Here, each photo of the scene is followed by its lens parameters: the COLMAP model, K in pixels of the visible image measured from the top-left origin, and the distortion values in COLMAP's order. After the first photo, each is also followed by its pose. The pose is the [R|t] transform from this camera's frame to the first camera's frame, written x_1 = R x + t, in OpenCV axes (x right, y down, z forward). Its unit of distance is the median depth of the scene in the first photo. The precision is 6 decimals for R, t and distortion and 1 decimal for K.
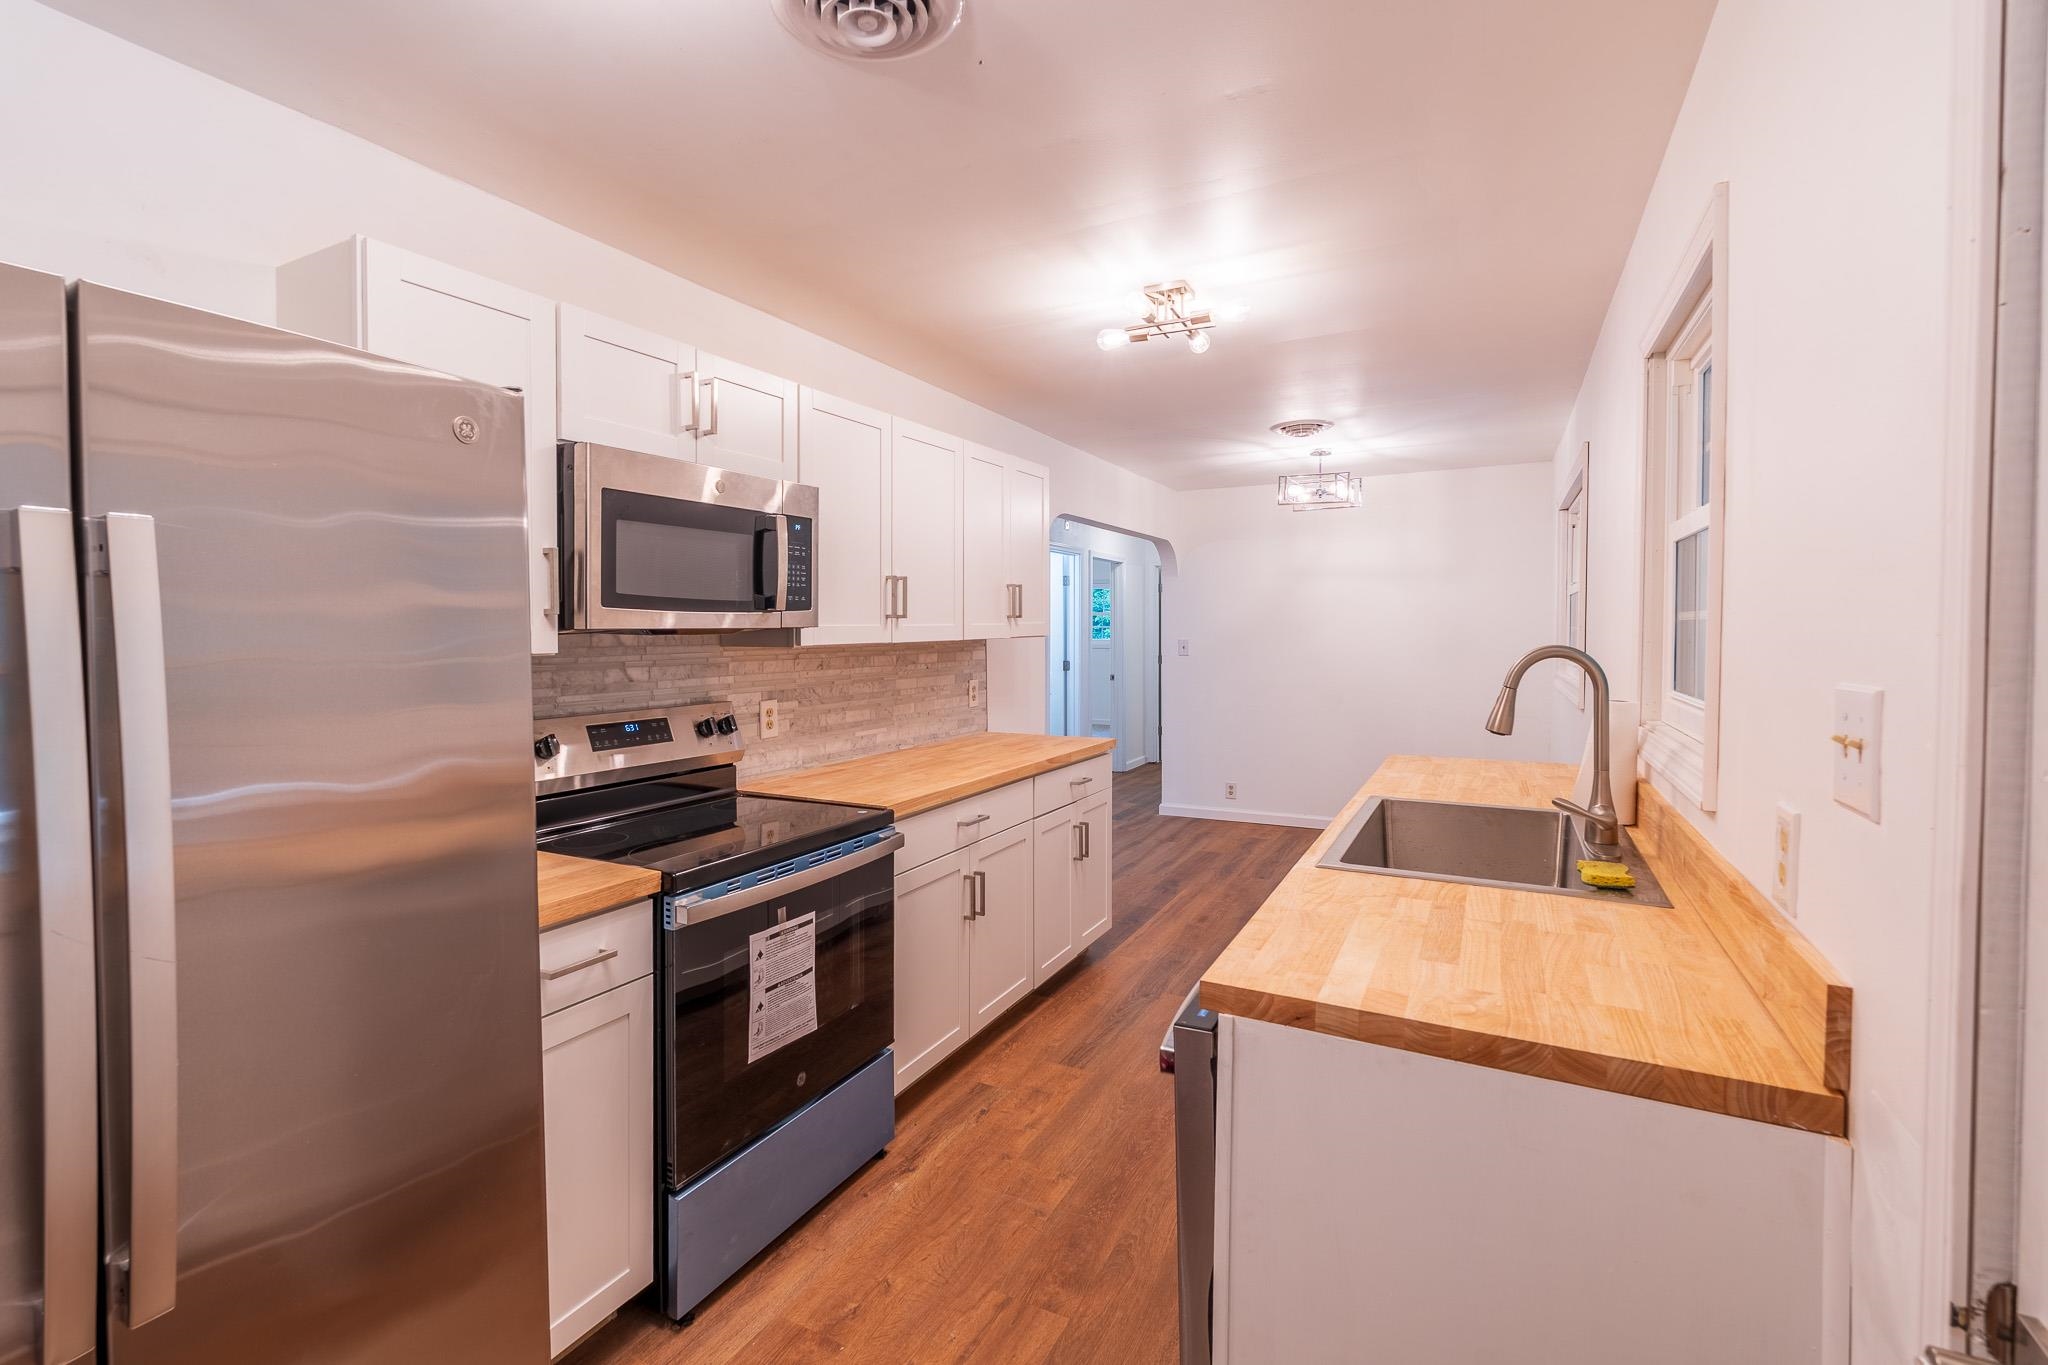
lens RADIAL K [[926.4, 0, 1005.8], [0, 926.4, 652.2], [0, 0, 1]] dist [-0.001469, -0.000738]
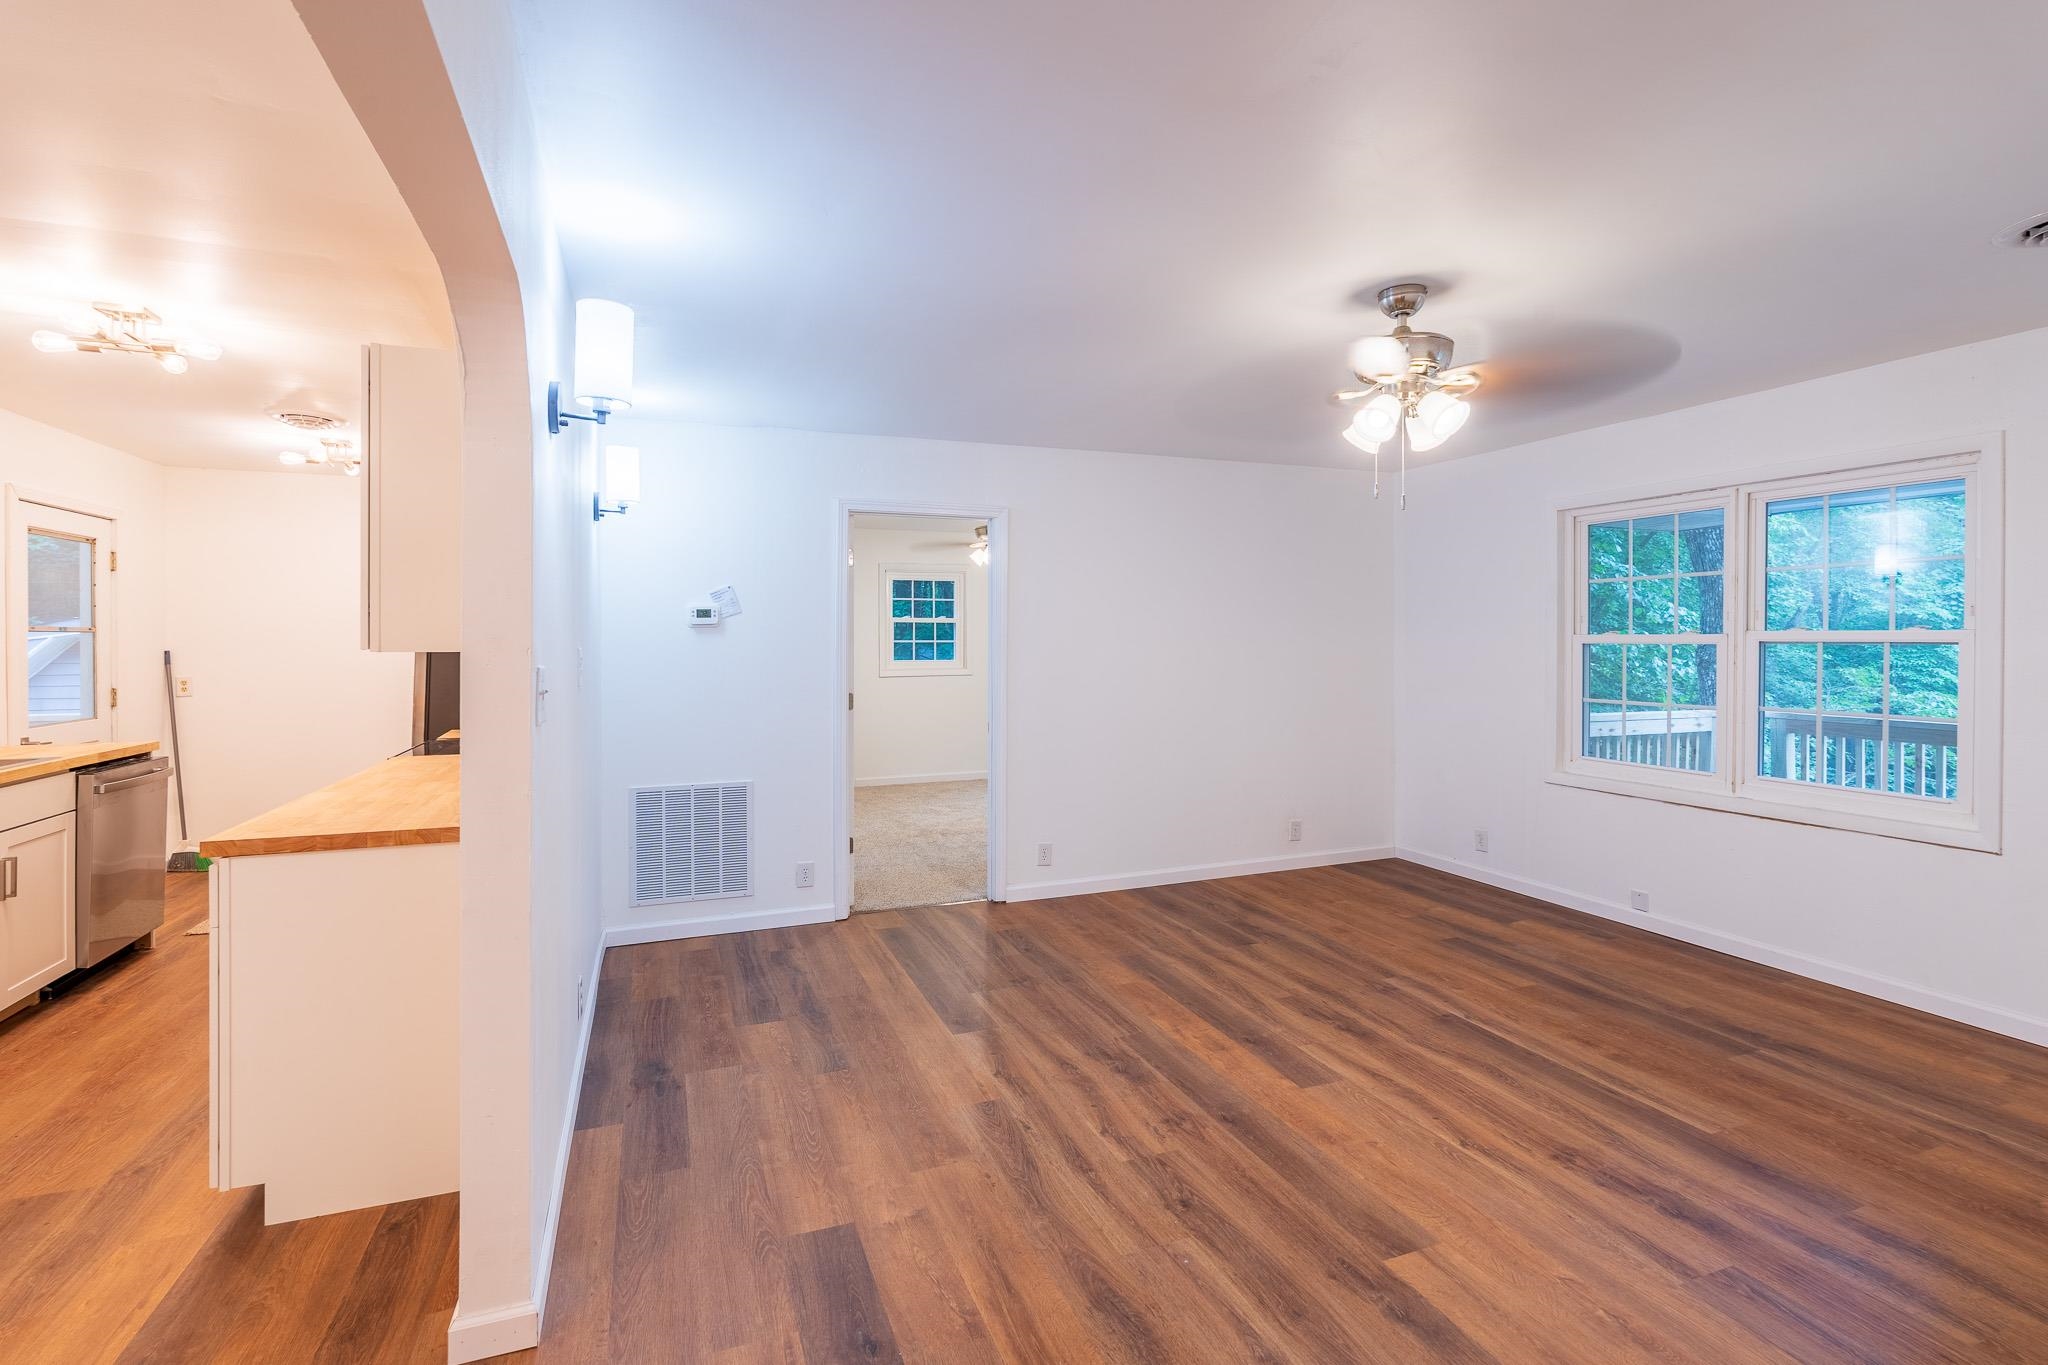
lens RADIAL K [[926.4, 0, 1005.8], [0, 926.4, 652.2], [0, 0, 1]] dist [-0.001469, -0.000738]
pose [[-0.661915, 0.007186, -0.749544, 0.239269], [-0.020519, 0.999406, 0.027701, -0.046107], [0.749298, 0.033716, -0.661374, 1.940698]]
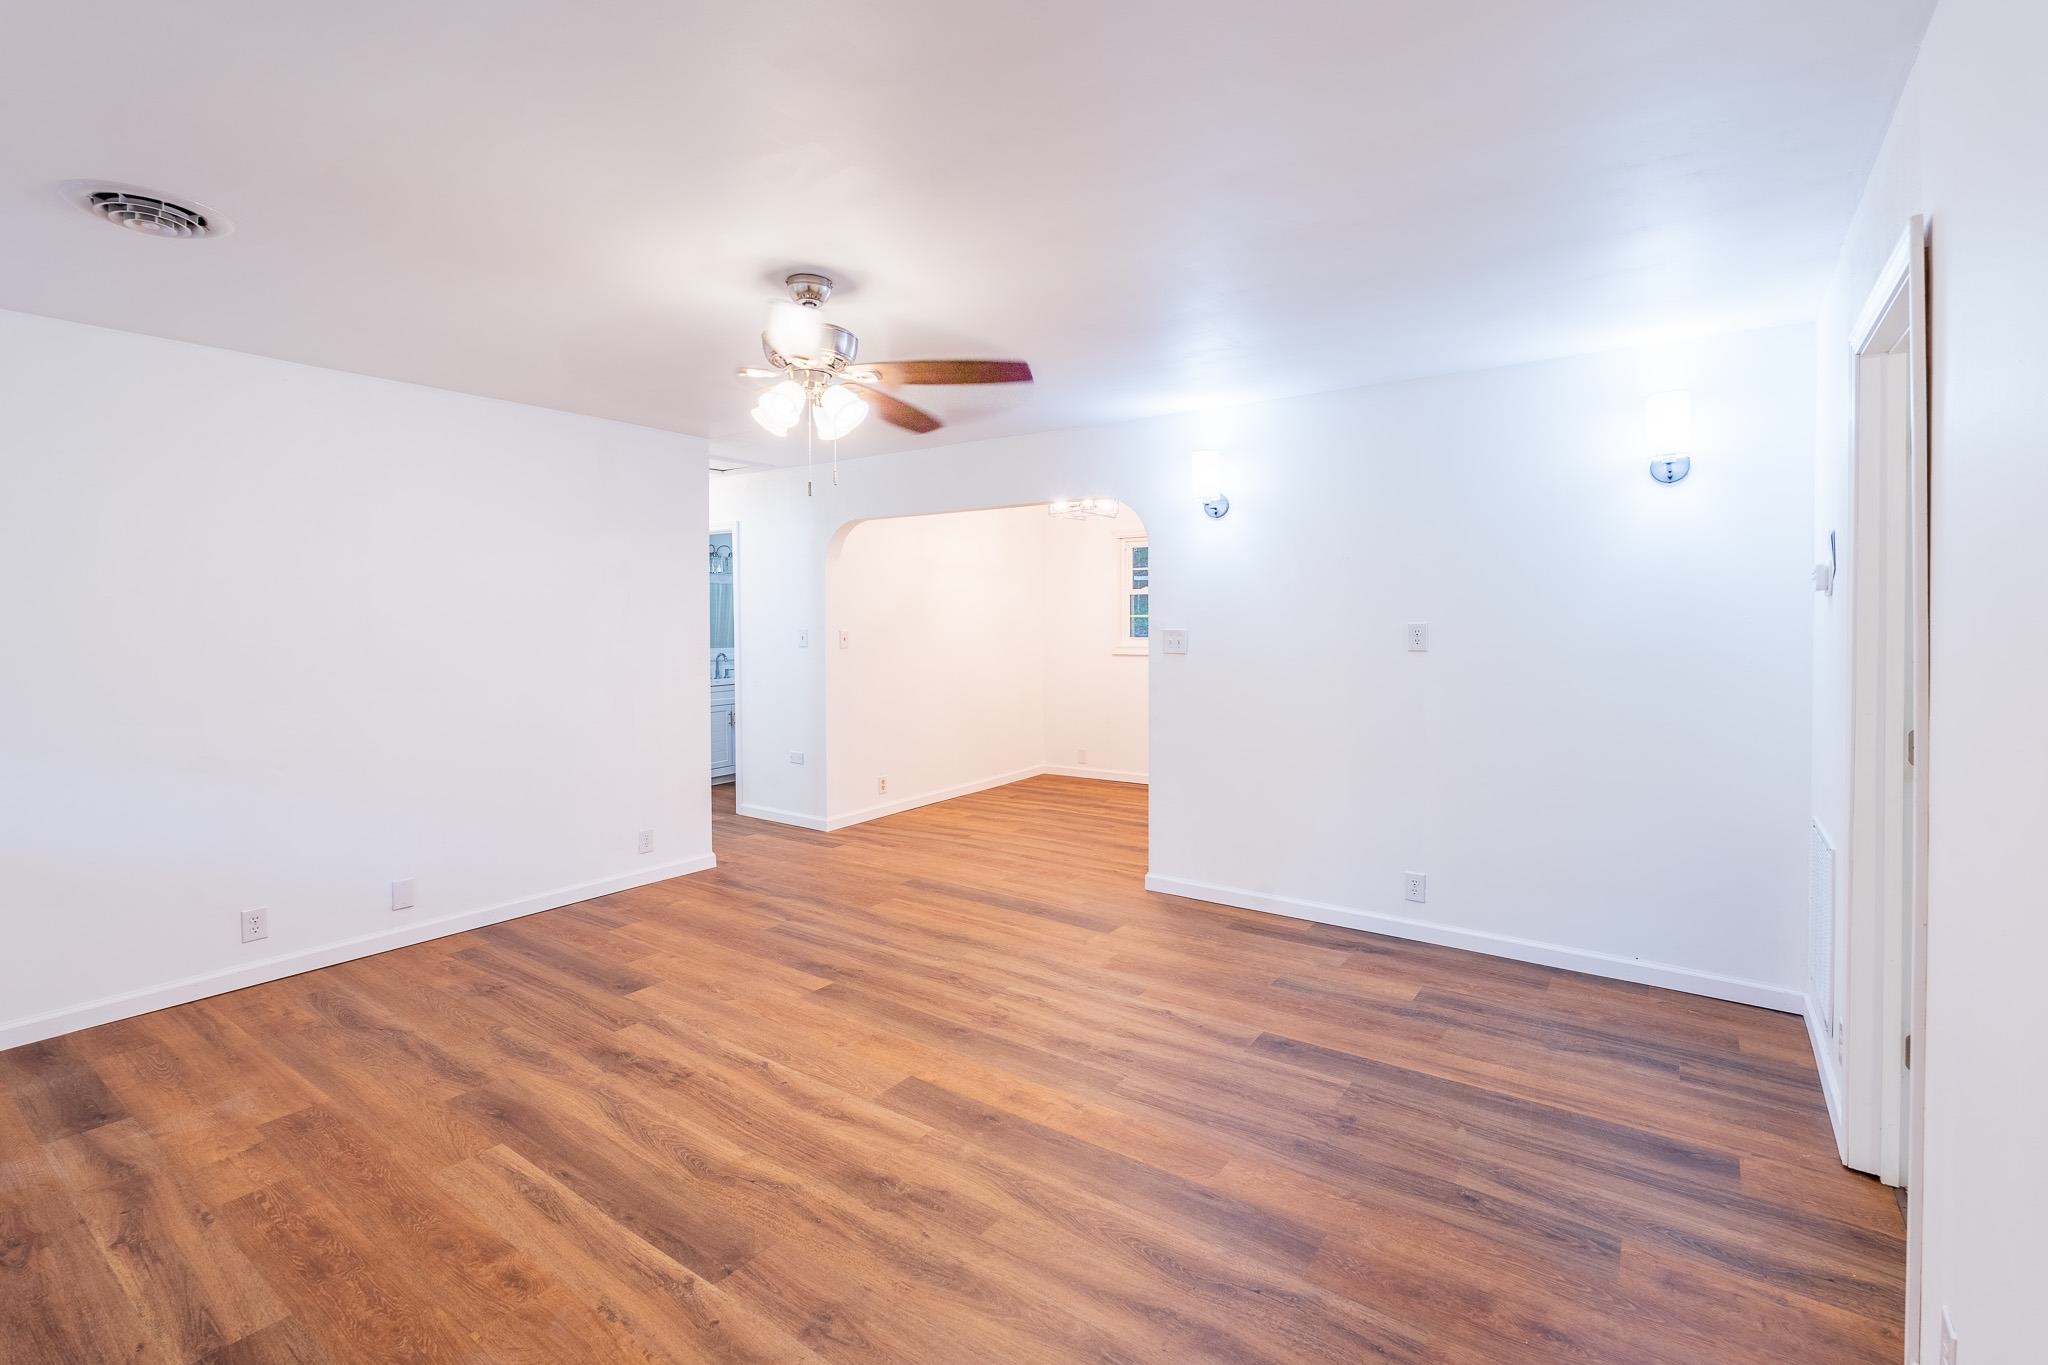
lens RADIAL K [[916.9, 0, 1034.5], [0, 916.9, 624.6], [0, 0, 1]] dist [-0.000681, -0.000547]
pose [[0.124904, -0.013206, 0.992081, -1.305953], [0.032223, 0.999438, 0.009247, -0.036807], [-0.991645, 0.030813, 0.125259, 1.394142]]
